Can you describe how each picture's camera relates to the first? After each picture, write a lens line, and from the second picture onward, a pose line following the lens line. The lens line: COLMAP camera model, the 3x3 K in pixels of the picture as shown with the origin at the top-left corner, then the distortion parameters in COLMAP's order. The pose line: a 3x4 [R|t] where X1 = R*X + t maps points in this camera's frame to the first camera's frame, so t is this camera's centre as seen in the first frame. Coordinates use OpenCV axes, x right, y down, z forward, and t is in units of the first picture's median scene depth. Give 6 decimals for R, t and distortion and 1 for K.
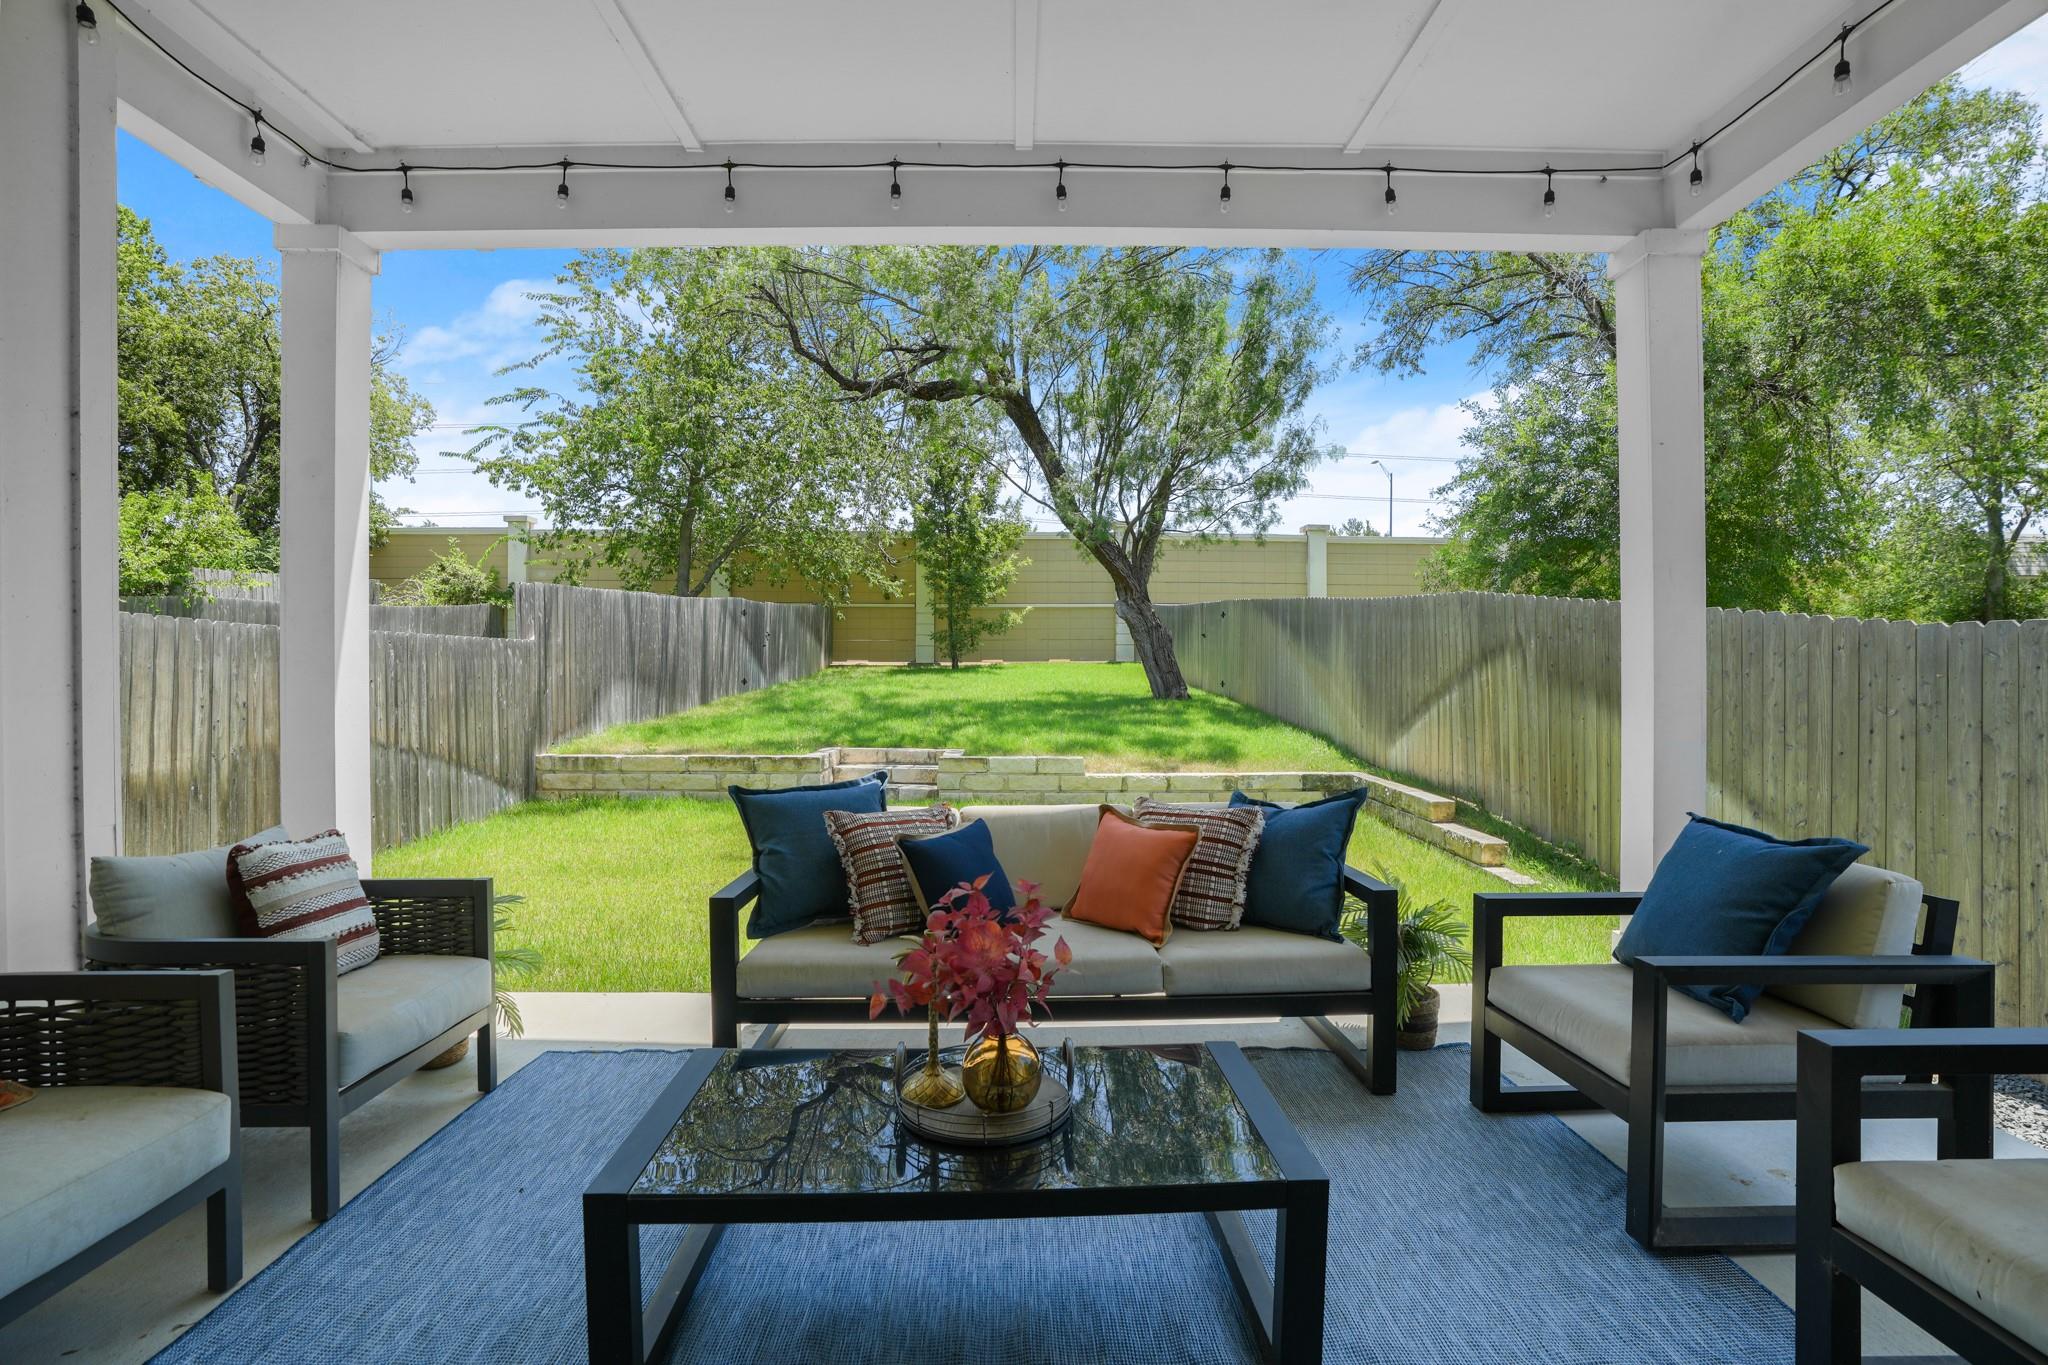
lens RADIAL K [[956.1, 0, 1024.0], [0, 956.1, 682.5], [0, 0, 1]] dist [-0.054805, 0.022709]
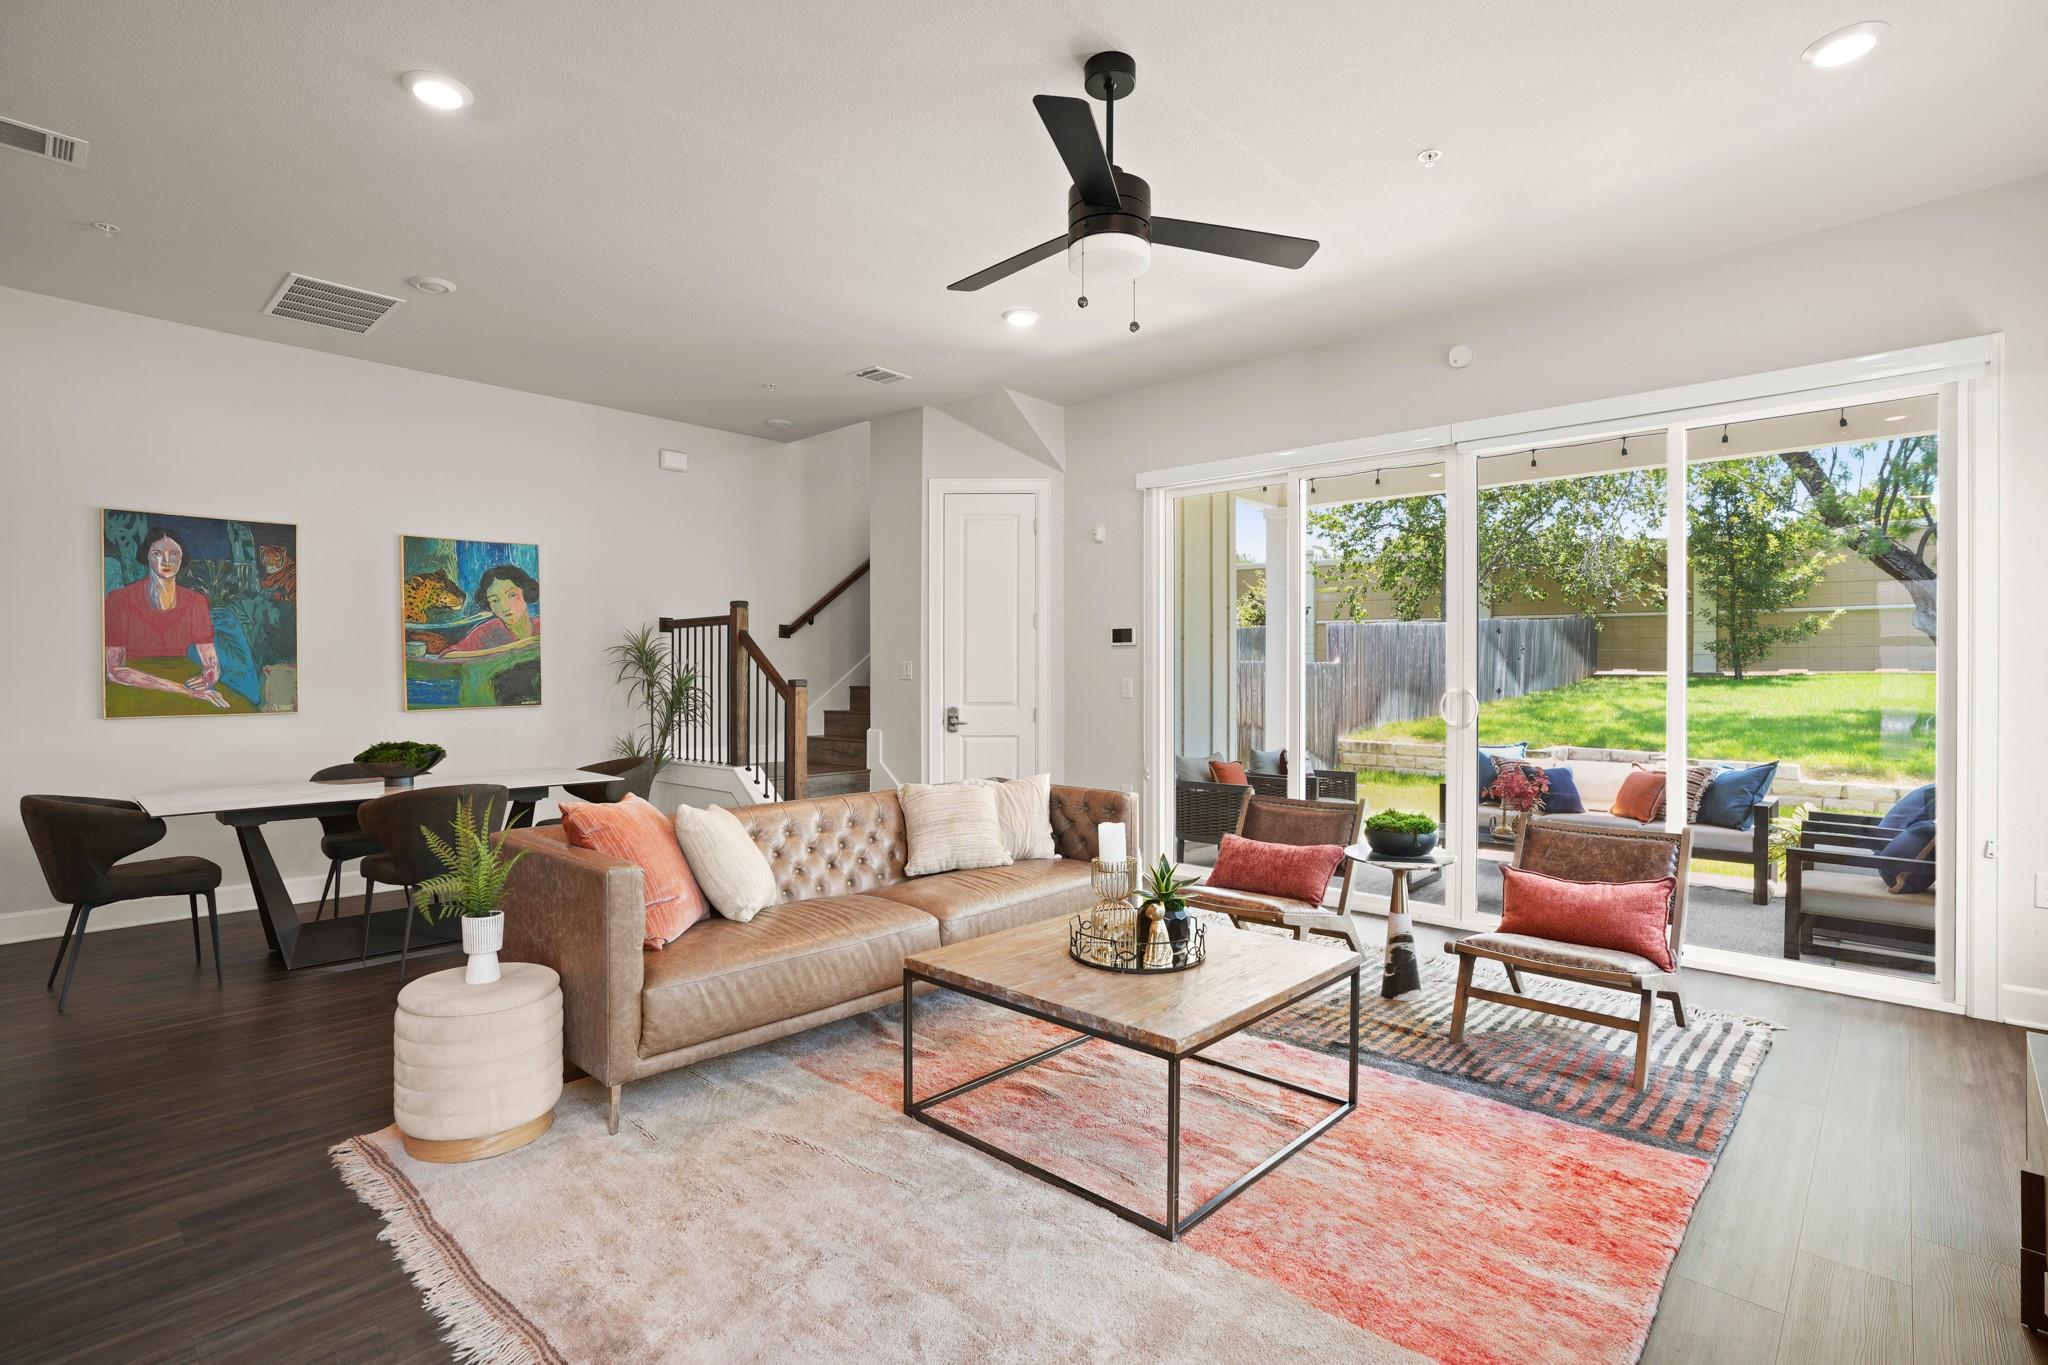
lens RADIAL K [[967.9, 0, 1022.0], [0, 967.9, 673.6], [0, 0, 1]] dist [-0.054508, 0.029454]
pose [[0.720180, 0.003211, -0.693779, 0.175832], [-0.011907, 0.999899, -0.007733, -0.010342], [0.693685, 0.013830, 0.720146, -0.443724]]
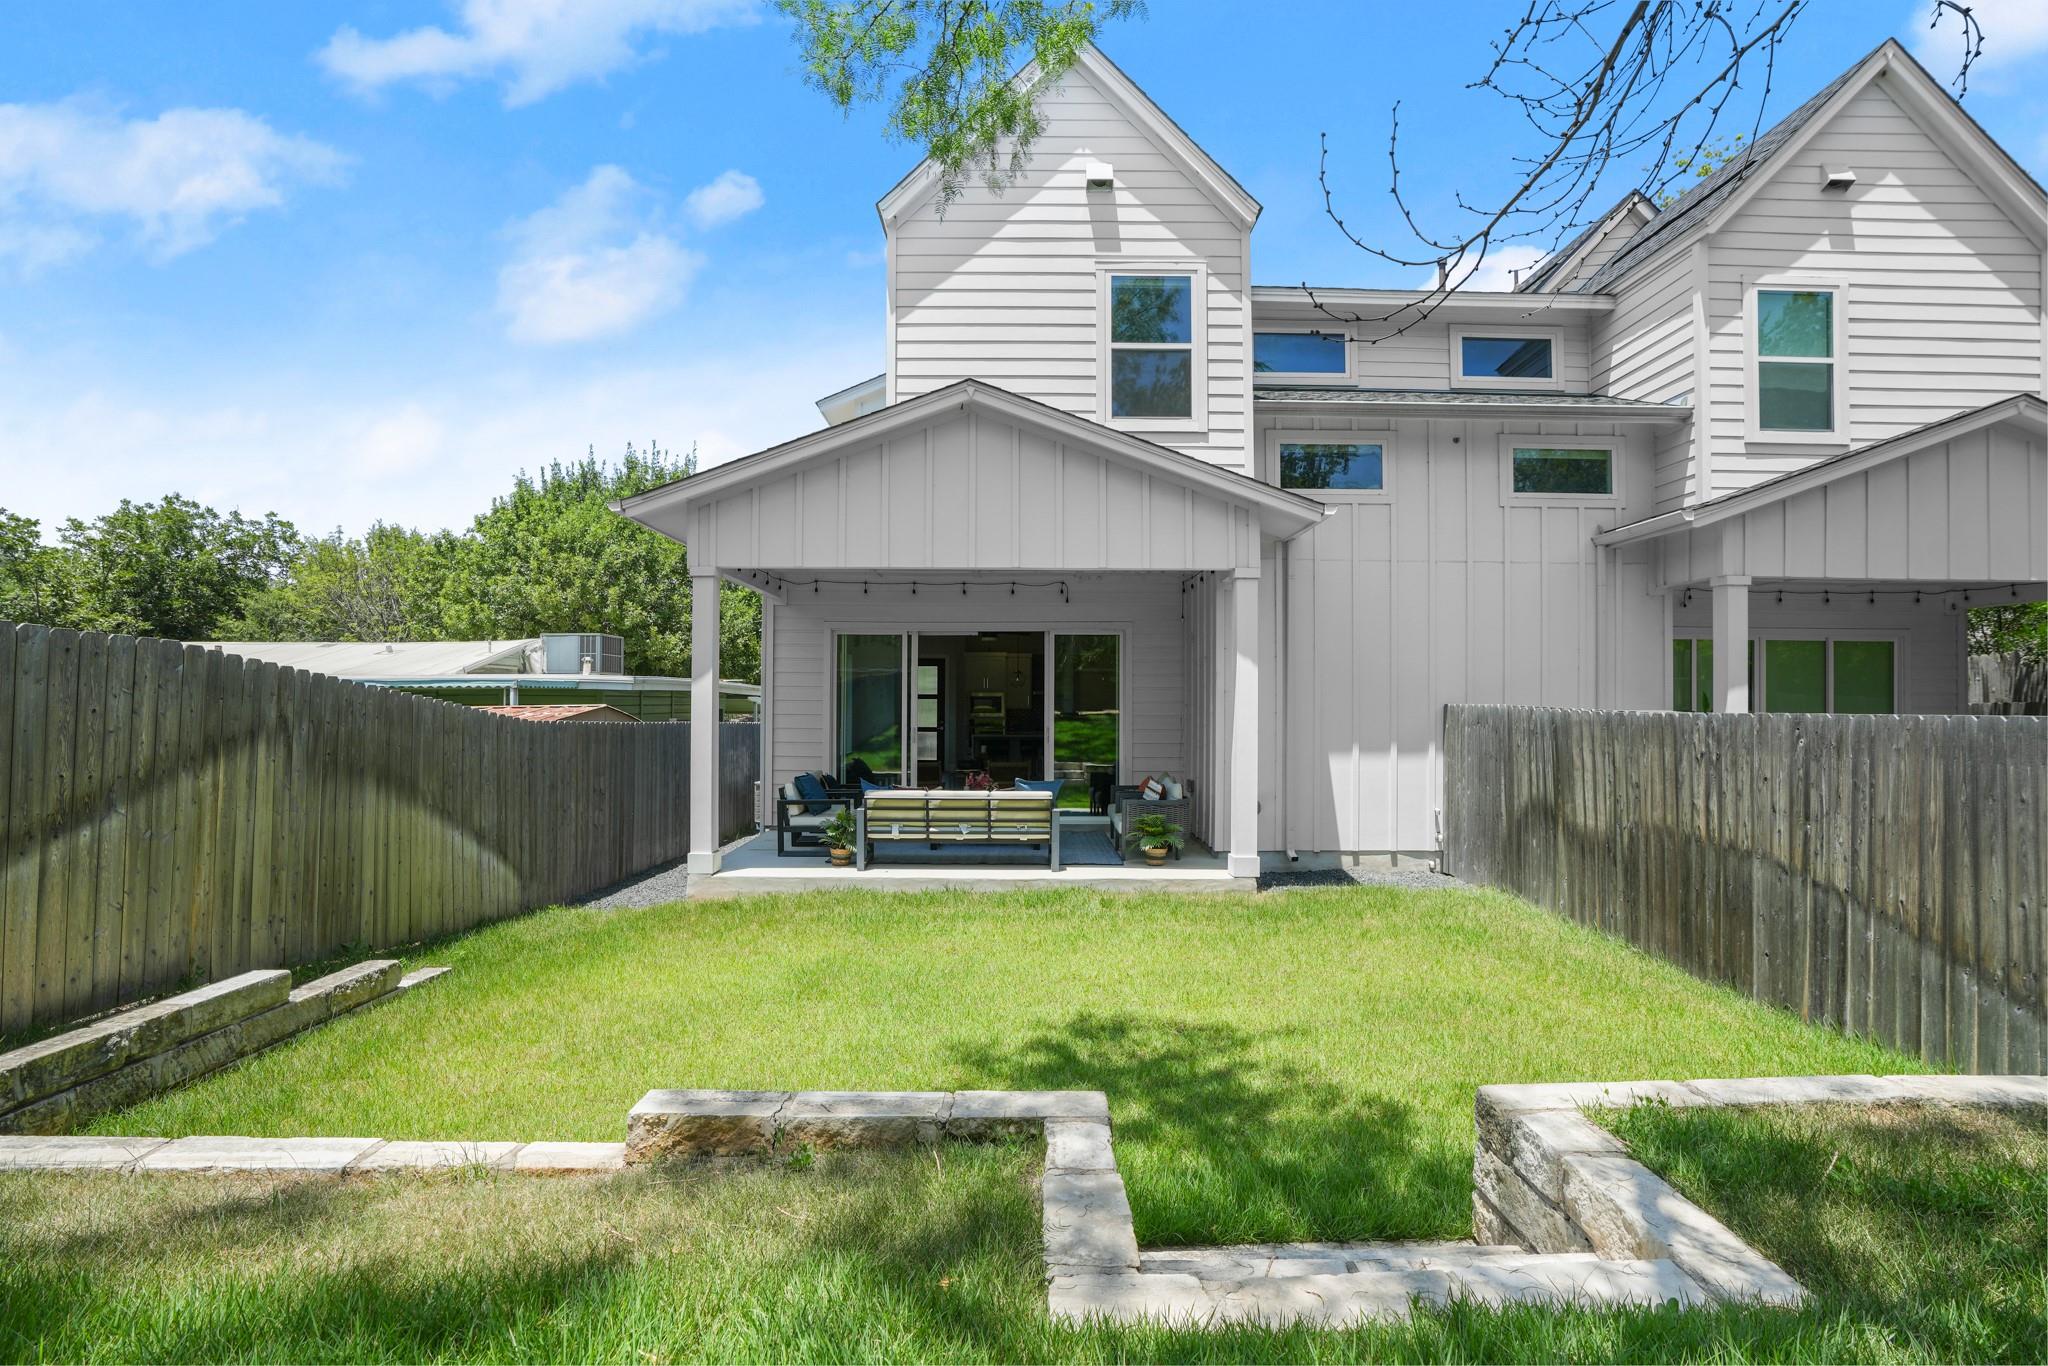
lens RADIAL K [[955.0, 0, 1024.0], [0, 955.0, 683.0], [0, 0, 1]] dist [-0.051764, 0.000180]
pose [[-0.999953, 0.000355, 0.009701, -0.067401], [0.000261, 0.999953, -0.009724, -0.053452], [-0.009704, -0.009721, -0.999906, 1.295817]]
